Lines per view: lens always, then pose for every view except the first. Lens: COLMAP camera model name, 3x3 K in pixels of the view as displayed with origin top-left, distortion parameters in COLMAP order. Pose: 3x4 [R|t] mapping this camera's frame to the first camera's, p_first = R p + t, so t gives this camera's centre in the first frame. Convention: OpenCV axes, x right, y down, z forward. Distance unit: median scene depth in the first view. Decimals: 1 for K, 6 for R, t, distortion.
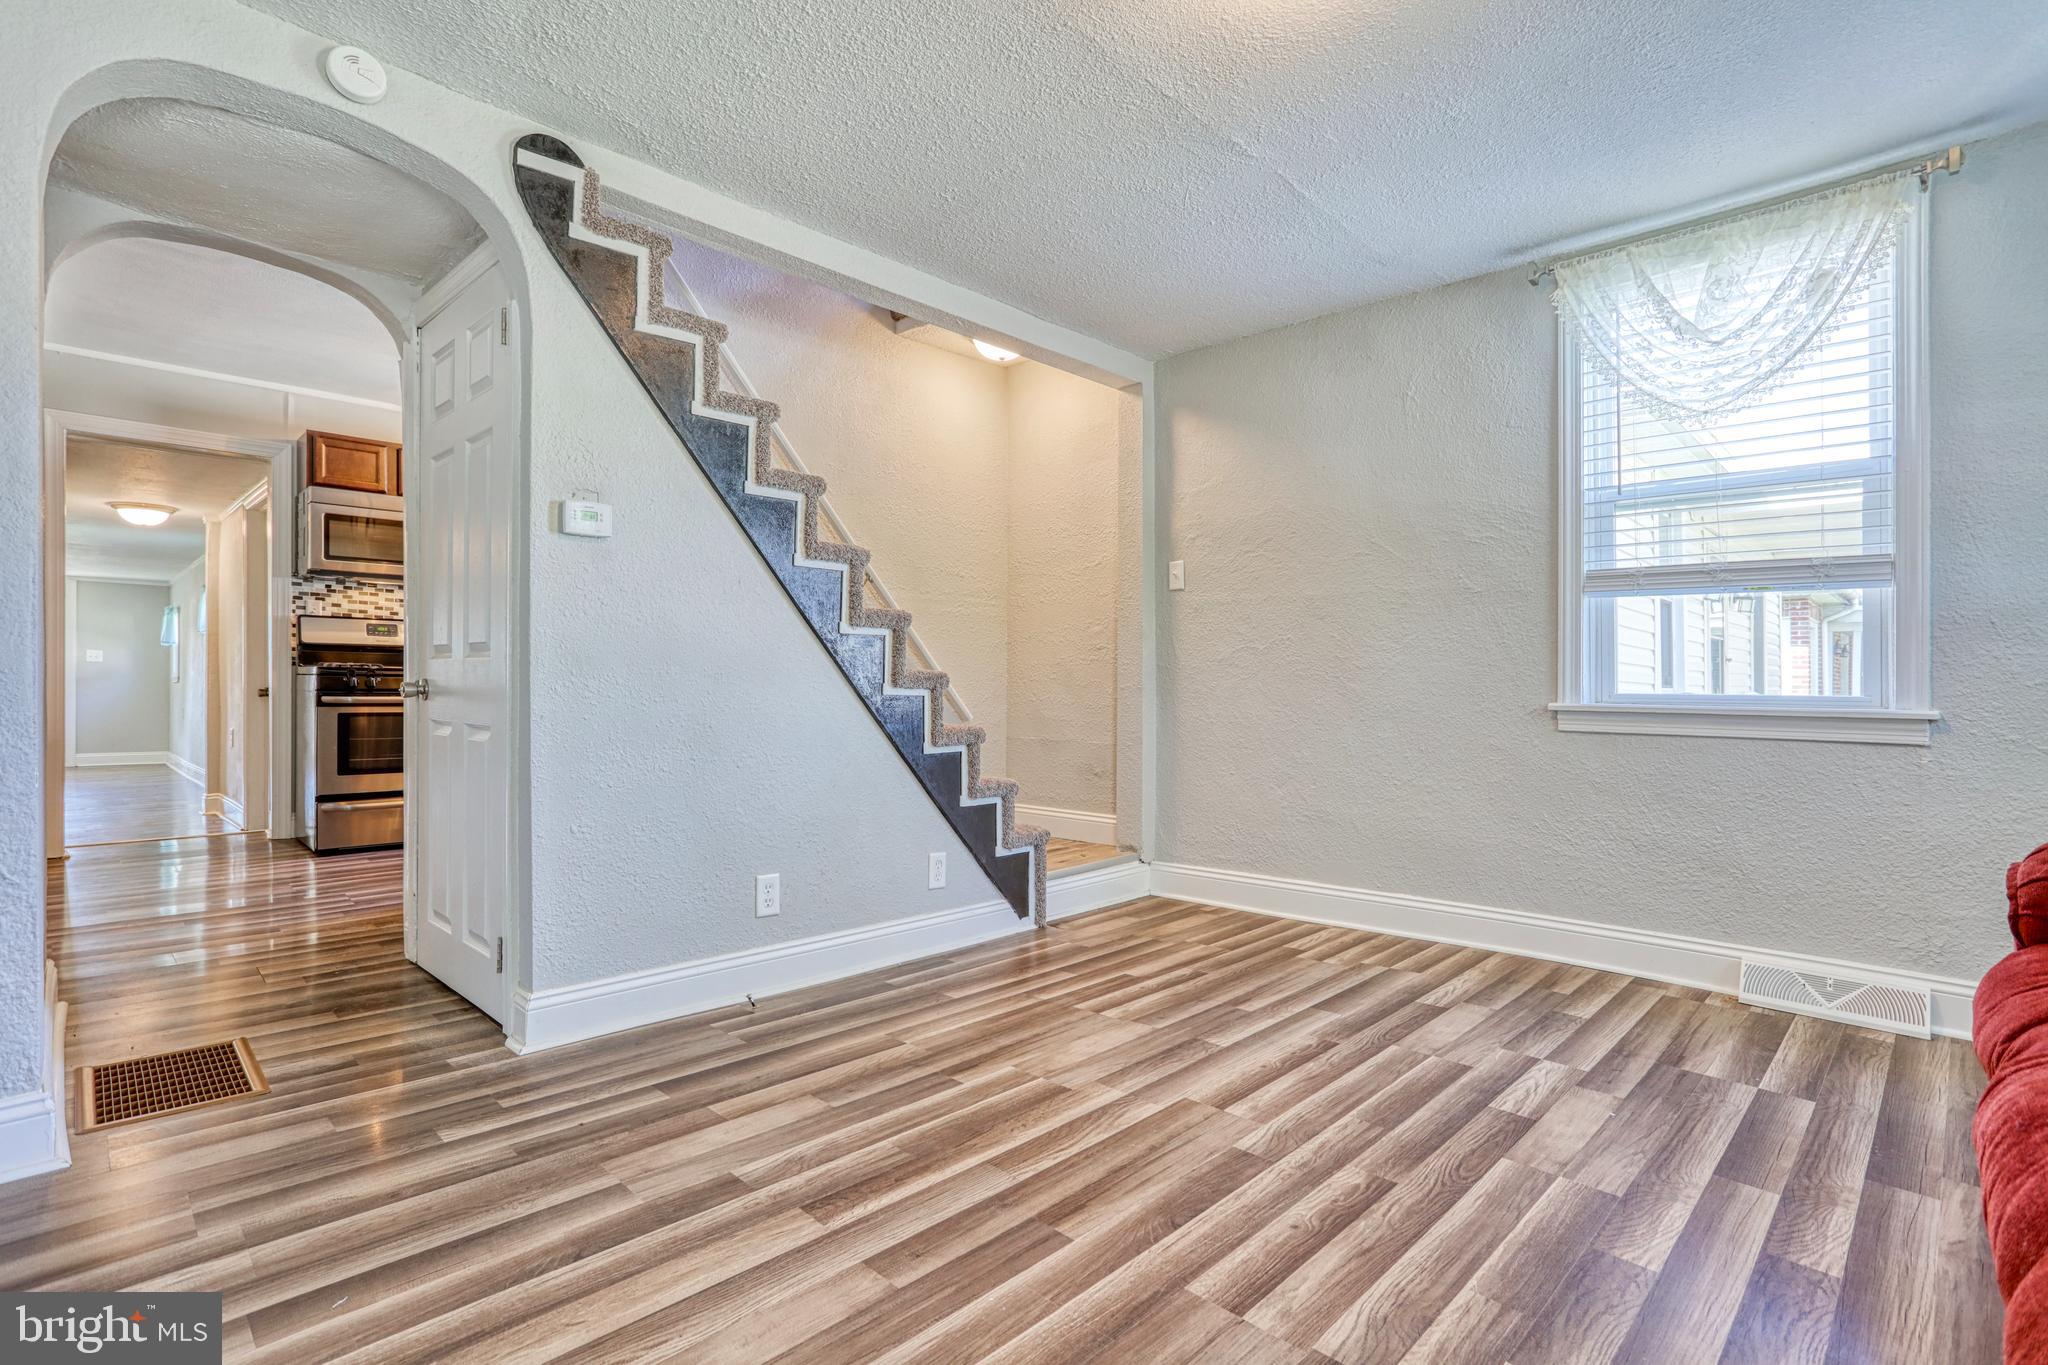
lens RADIAL K [[980.3, 0, 966.8], [0, 980.3, 674.1], [0, 0, 1]] dist [-0.045078, 0.023554]
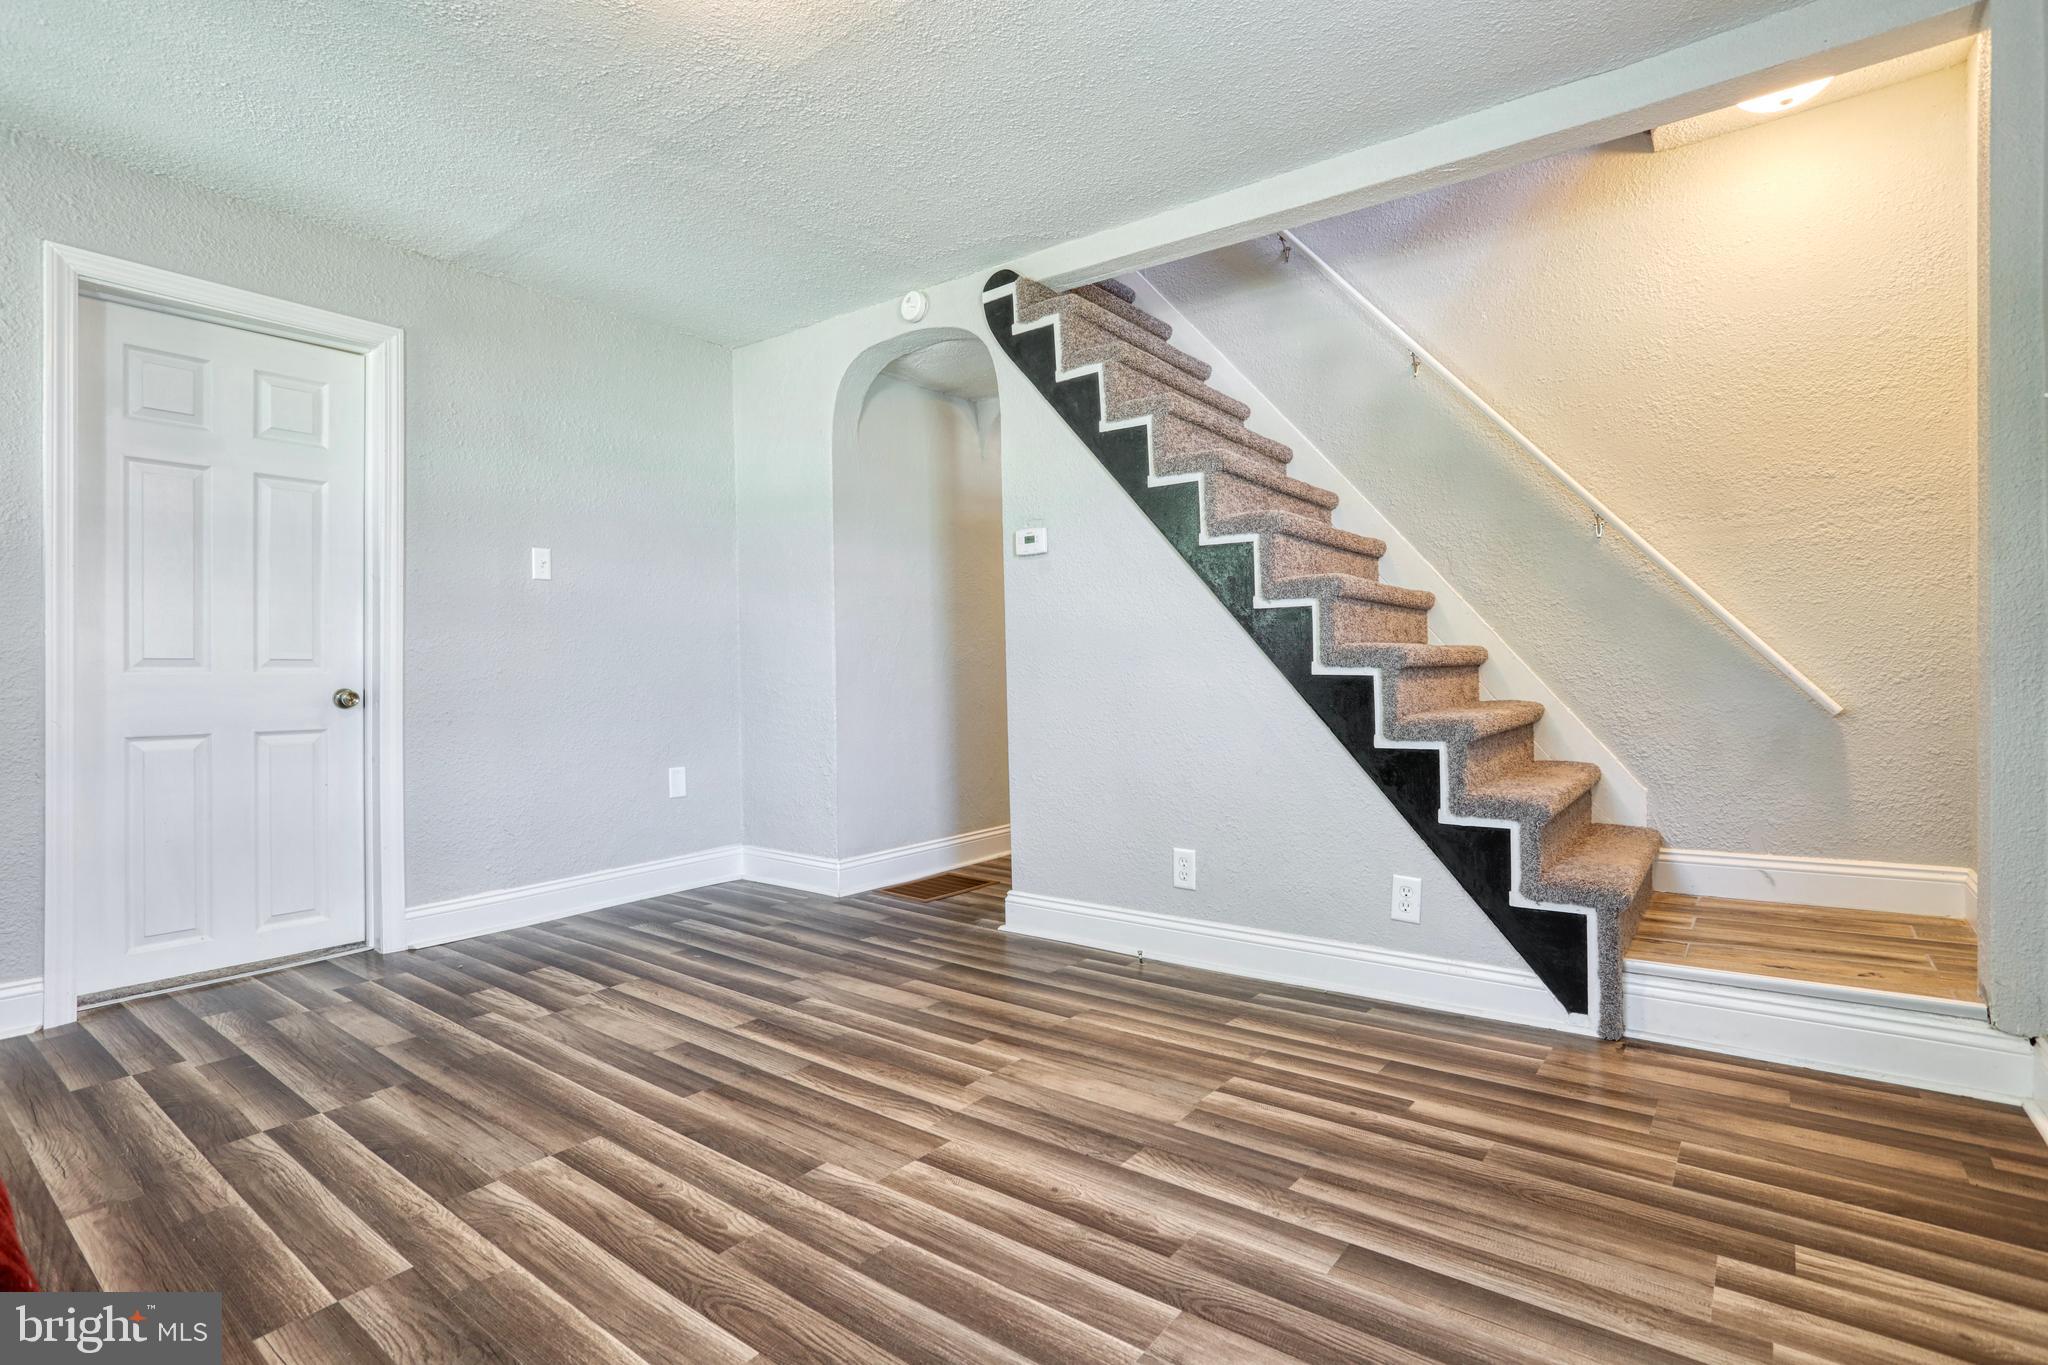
lens RADIAL K [[980.3, 0, 1044.9], [0, 980.3, 676.9], [0, 0, 1]] dist [-0.045078, 0.023554]
pose [[0.158320, -0.002903, -0.987384, 0.959263], [0.029881, 0.999552, 0.001852, 0.021067], [0.986936, -0.029797, 0.158336, 0.839711]]
